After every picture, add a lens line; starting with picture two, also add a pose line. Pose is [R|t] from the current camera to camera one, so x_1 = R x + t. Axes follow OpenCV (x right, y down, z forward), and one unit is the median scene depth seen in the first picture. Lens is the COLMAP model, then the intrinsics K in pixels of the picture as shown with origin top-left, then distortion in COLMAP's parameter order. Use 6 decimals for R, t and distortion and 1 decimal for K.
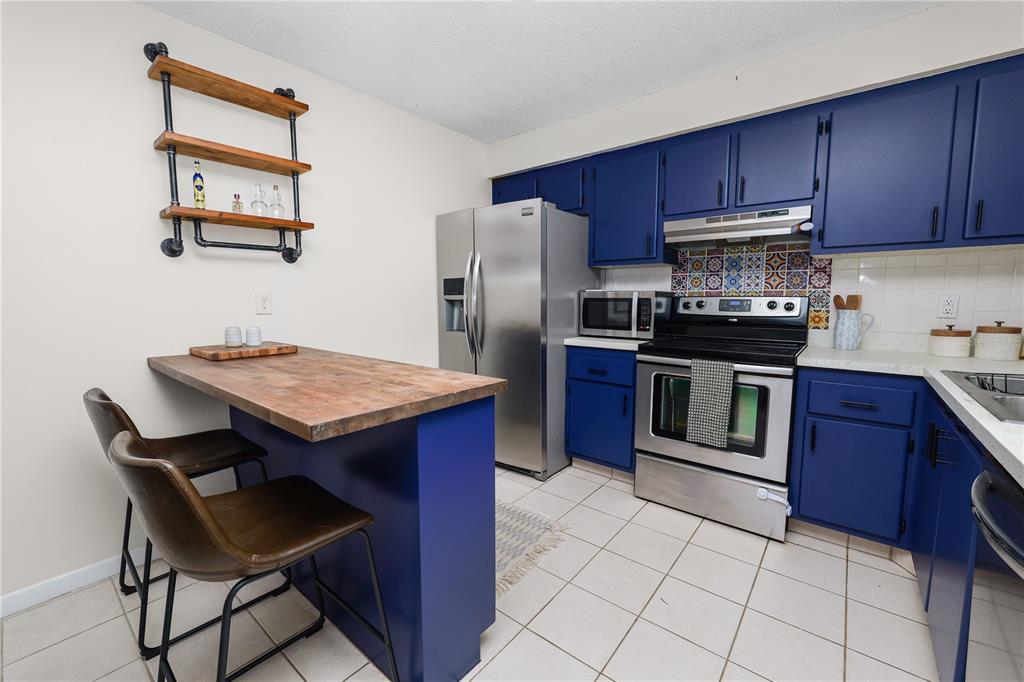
lens RADIAL K [[417.8, 0, 513.2], [0, 417.8, 340.2], [0, 0, 1]] dist [-0.010275, -0.000138]
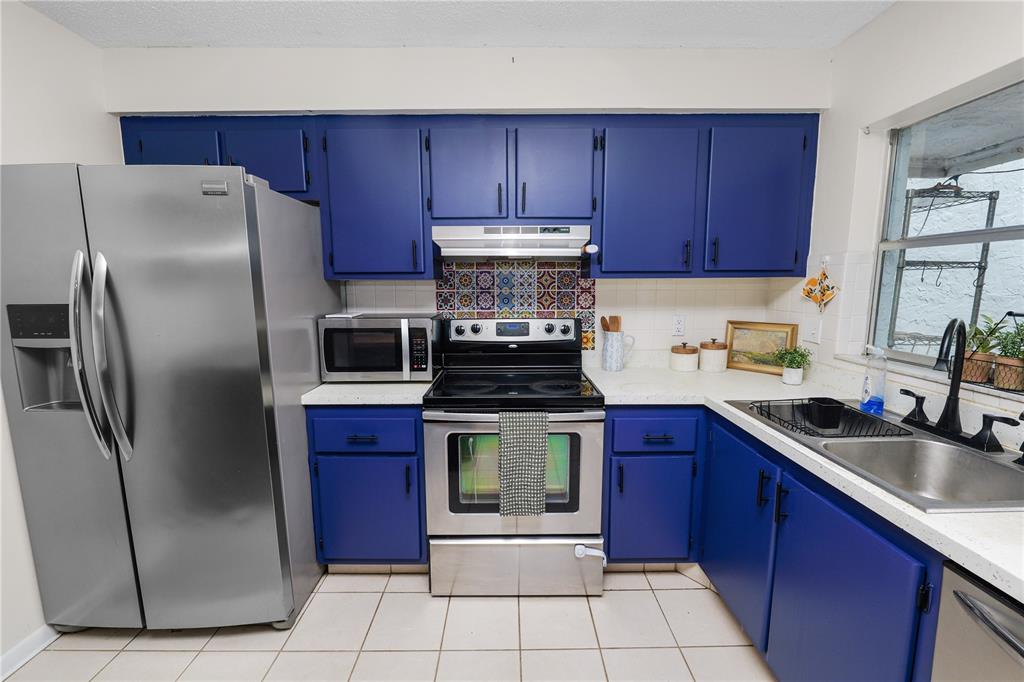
lens RADIAL K [[417.8, 0, 515.7], [0, 417.8, 341.2], [0, 0, 1]] dist [-0.010275, -0.000138]
pose [[0.770470, -0.087810, 0.631400, -0.022773], [0.067409, 0.996137, 0.056278, -0.110960], [-0.633903, -0.000798, 0.773412, 0.325475]]
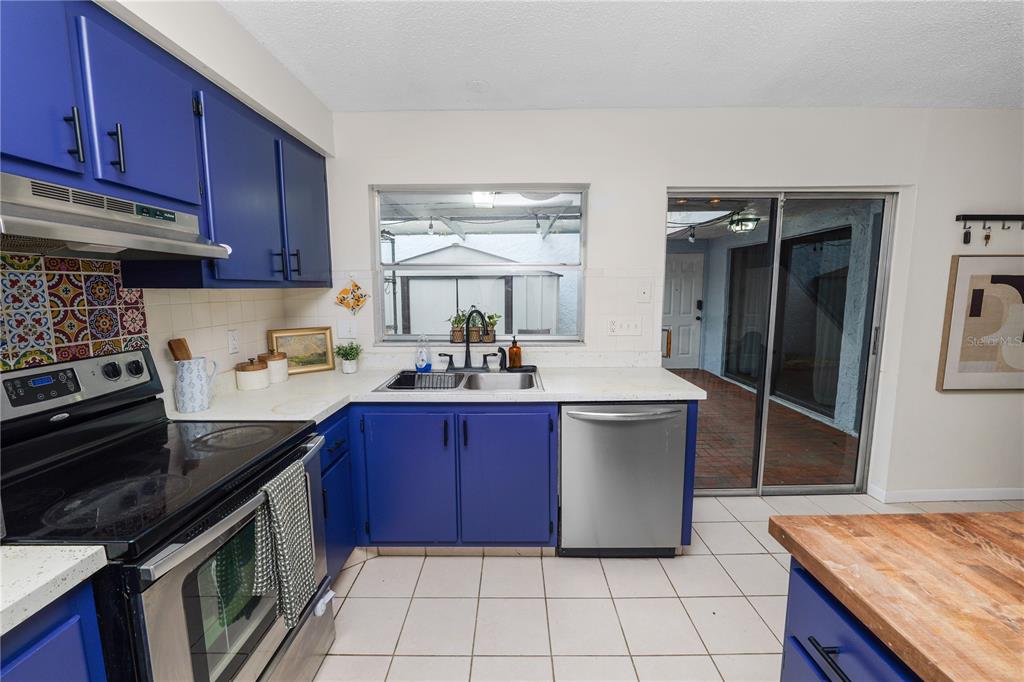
lens RADIAL K [[417.8, 0, 511.9], [0, 417.8, 342.9], [0, 0, 1]] dist [-0.010275, -0.000138]
pose [[-0.621593, -0.096829, 0.777333, -0.129910], [0.085087, 0.978114, 0.189879, -0.176970], [-0.778705, 0.184168, -0.599750, 0.896106]]
